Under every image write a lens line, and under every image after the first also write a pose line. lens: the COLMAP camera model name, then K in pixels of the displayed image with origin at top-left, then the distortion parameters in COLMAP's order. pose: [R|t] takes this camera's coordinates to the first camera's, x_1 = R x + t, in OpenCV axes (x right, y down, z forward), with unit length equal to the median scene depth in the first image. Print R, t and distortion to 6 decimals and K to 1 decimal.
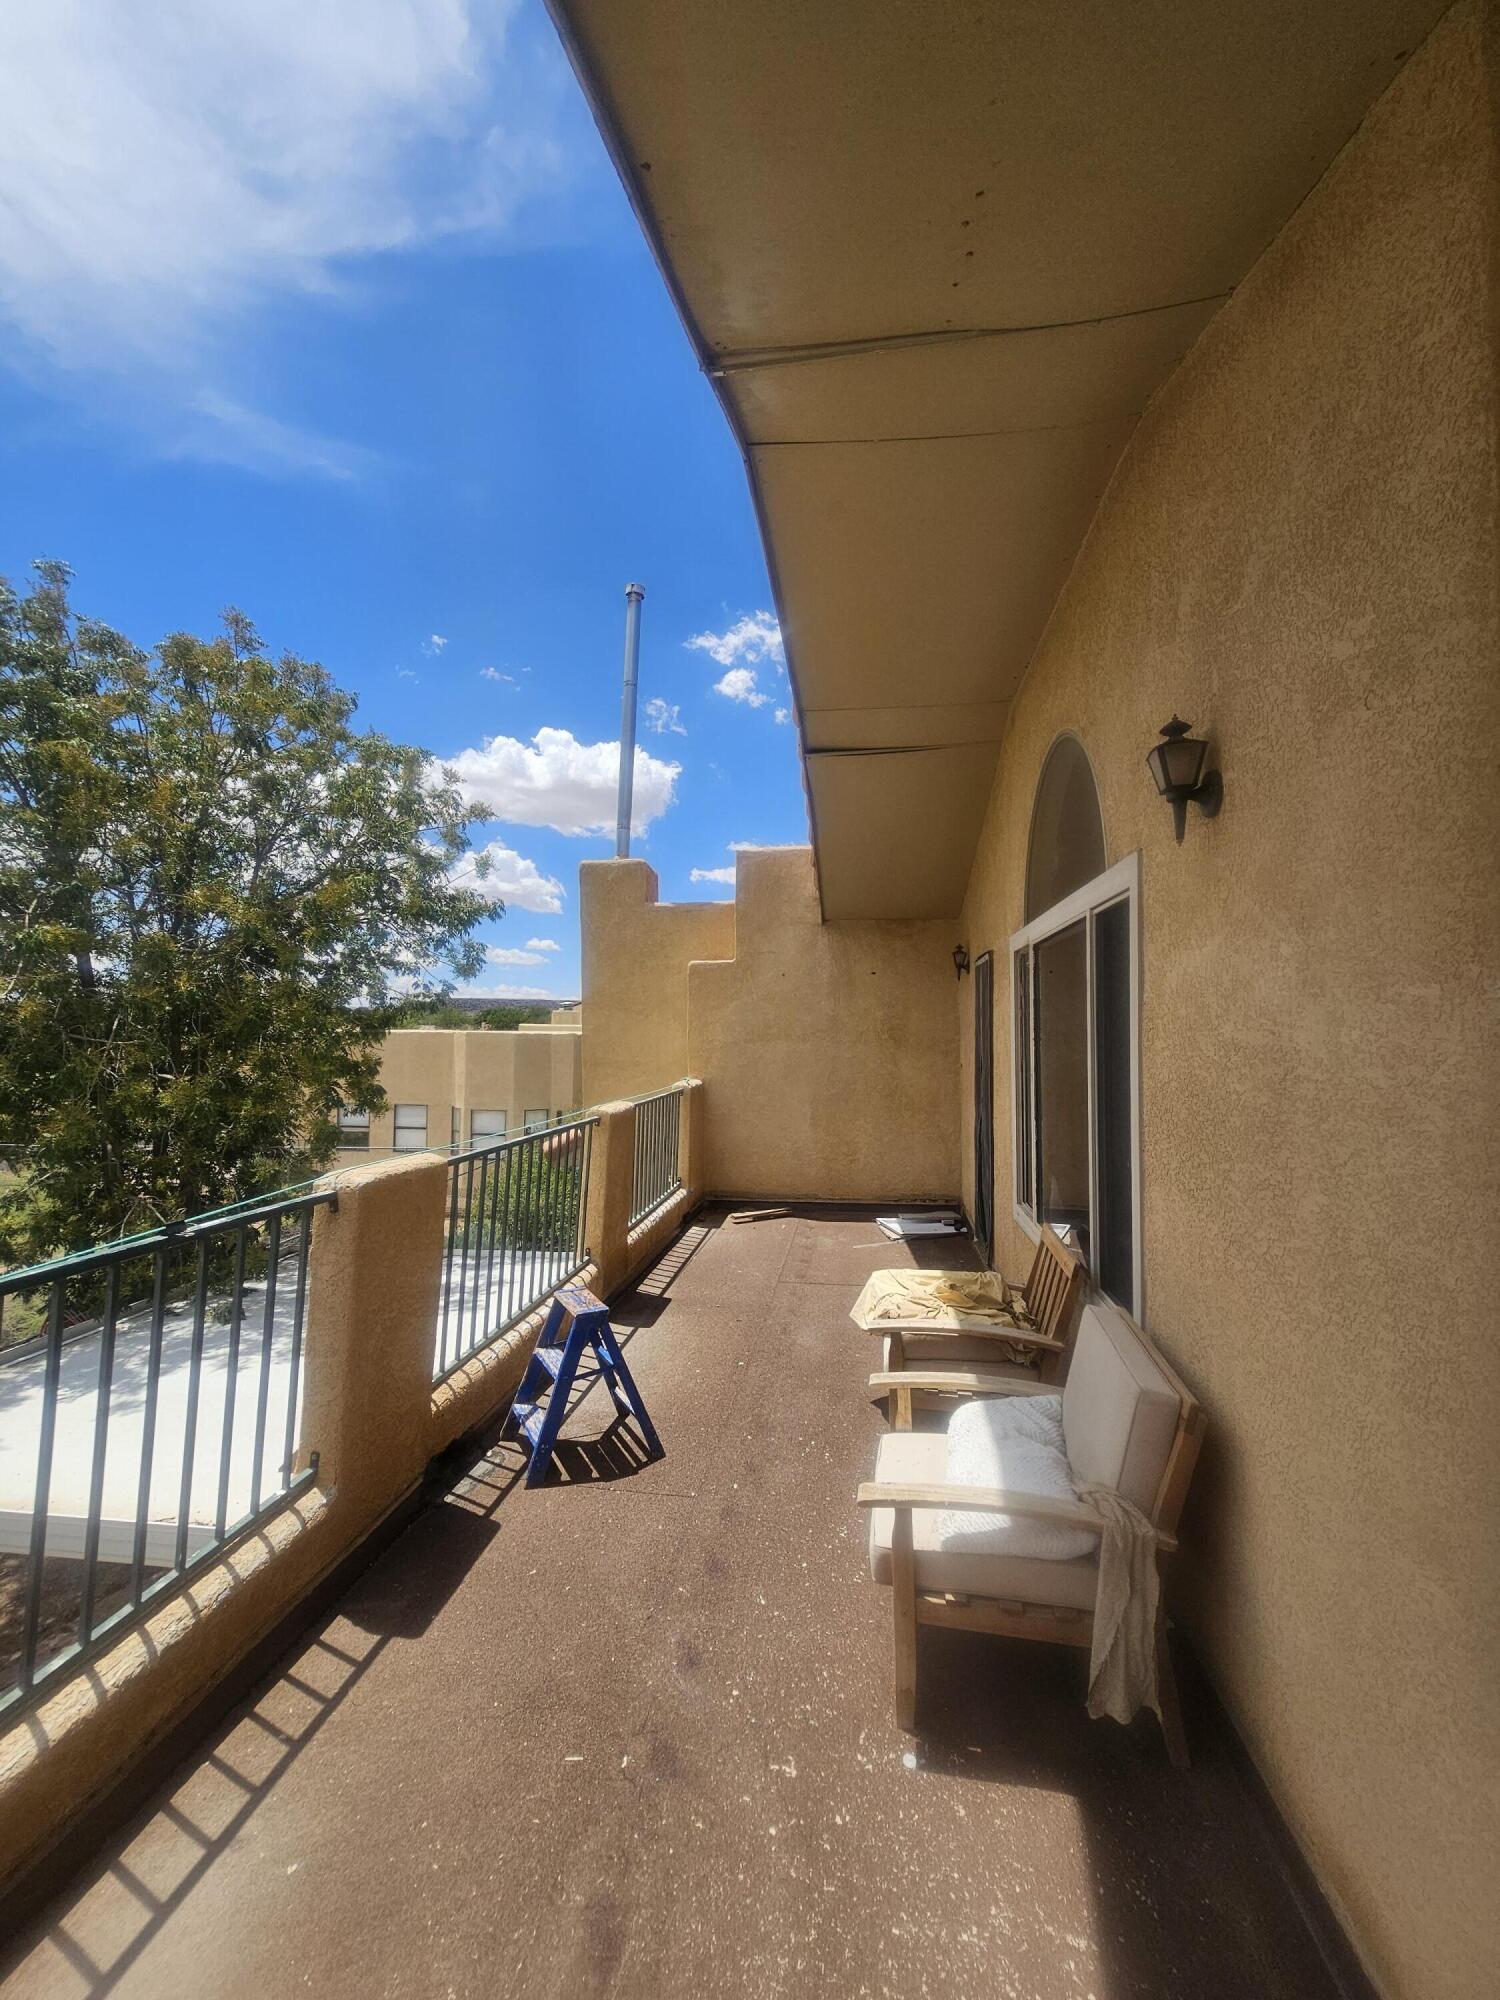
lens RADIAL K [[821.2, 0, 750.0], [0, 821.2, 1000.0], [0, 0, 1]] dist [0.001986, 0.000610]
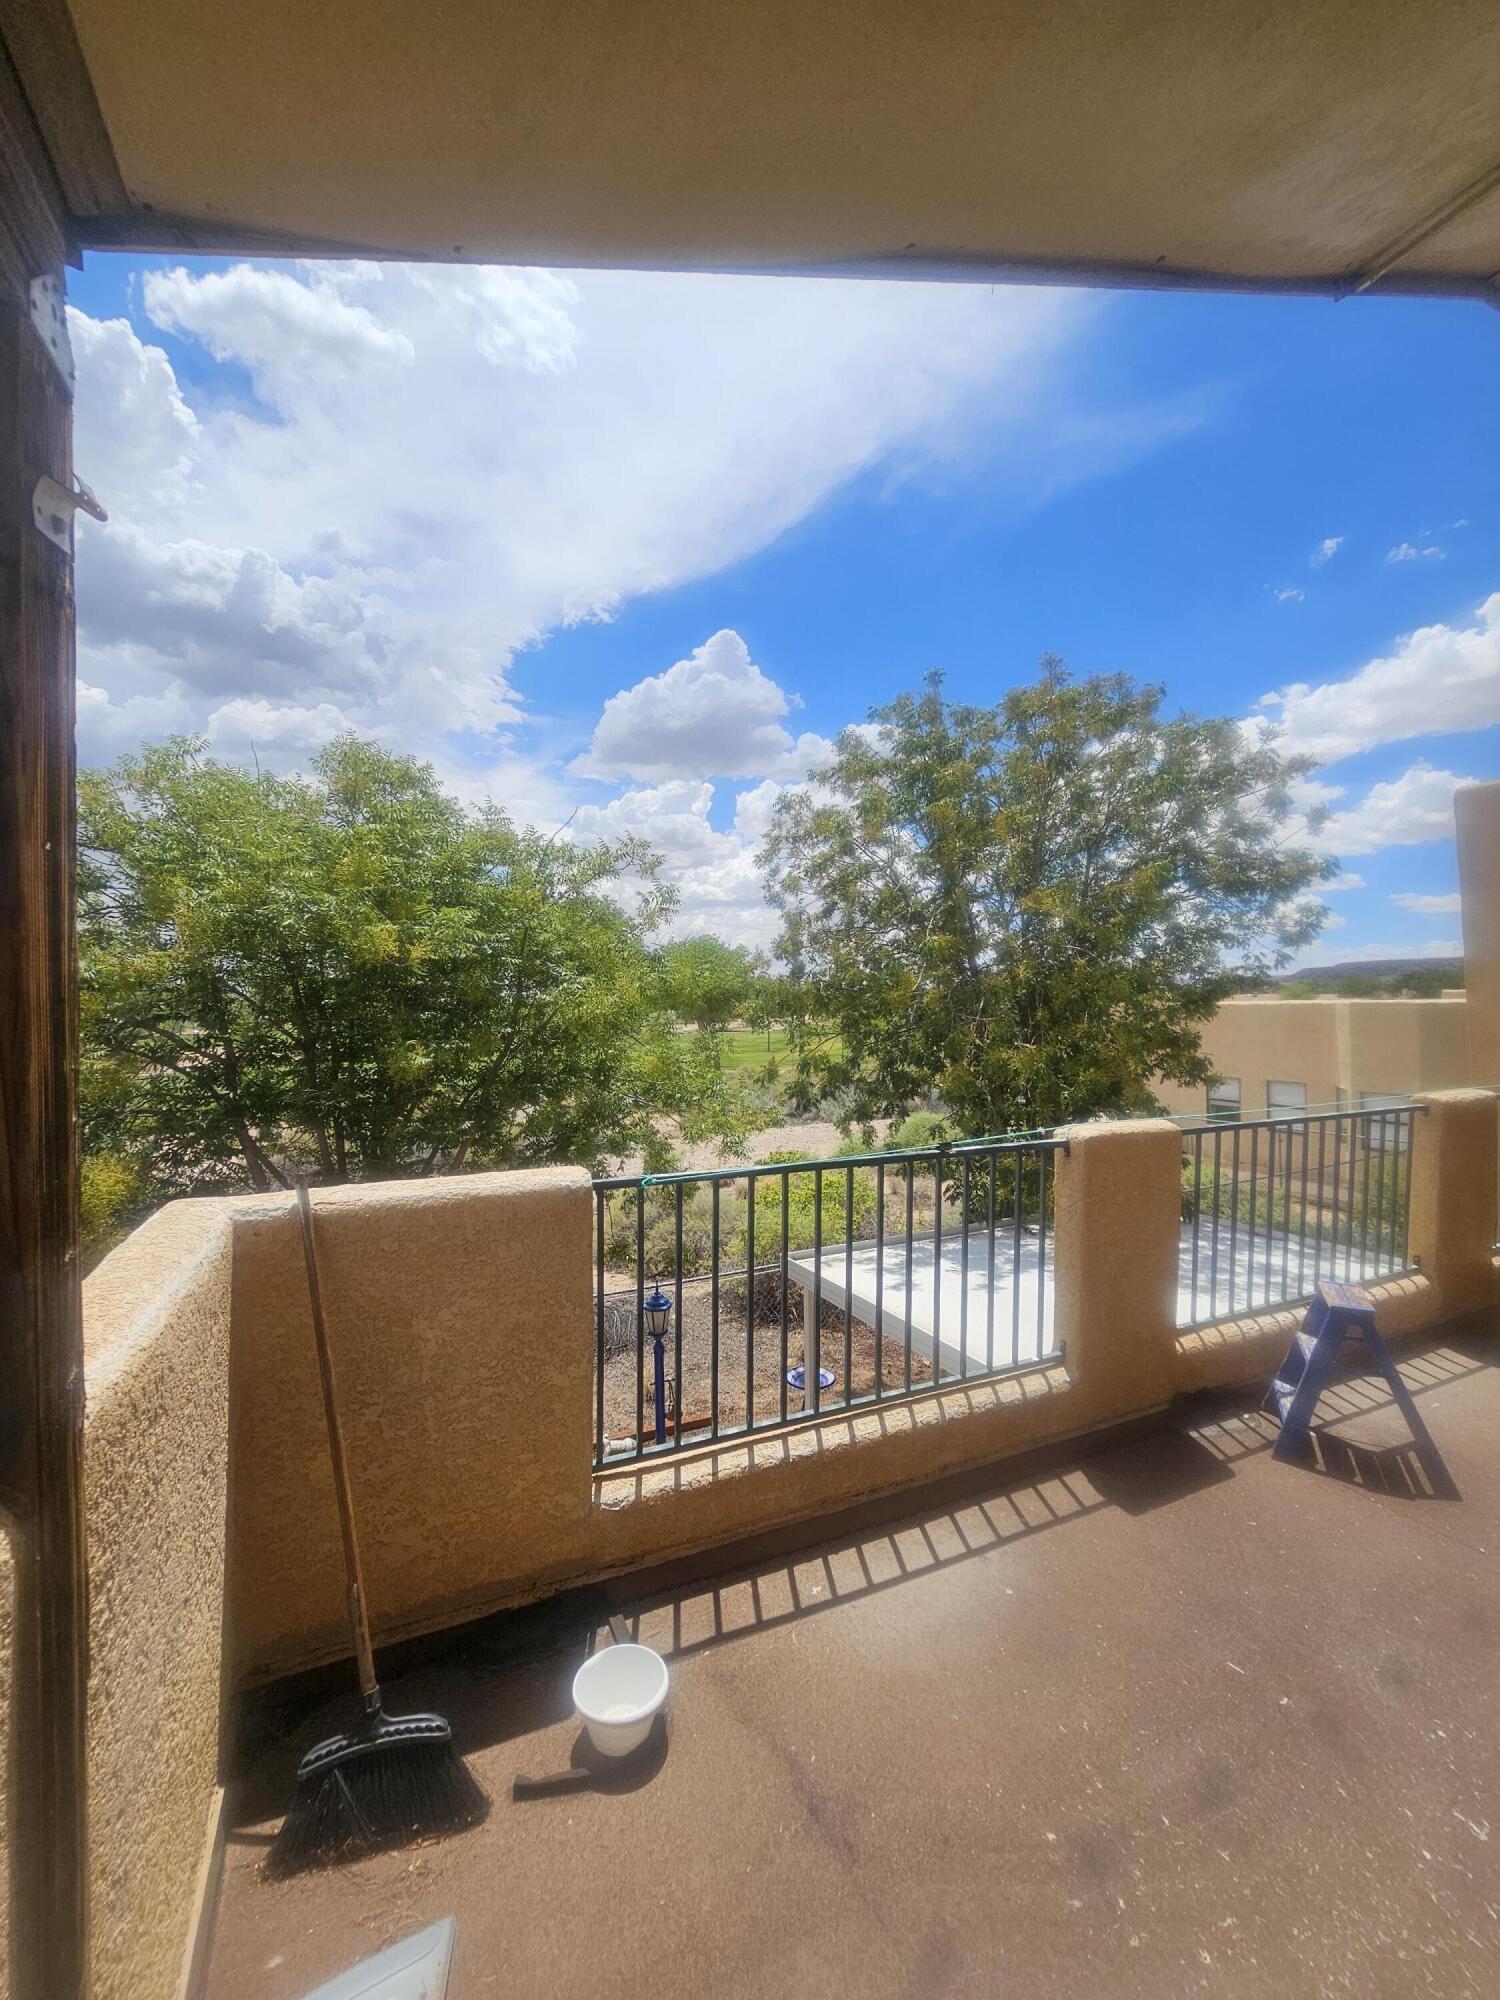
lens RADIAL K [[821.2, 0, 750.0], [0, 821.2, 1000.0], [0, 0, 1]] dist [0.001986, 0.000610]
pose [[0.549604, -0.023441, -0.835097, 0.211162], [0.052325, 0.998610, 0.006405, -0.010990], [0.833785, -0.047217, 0.550066, -0.064929]]
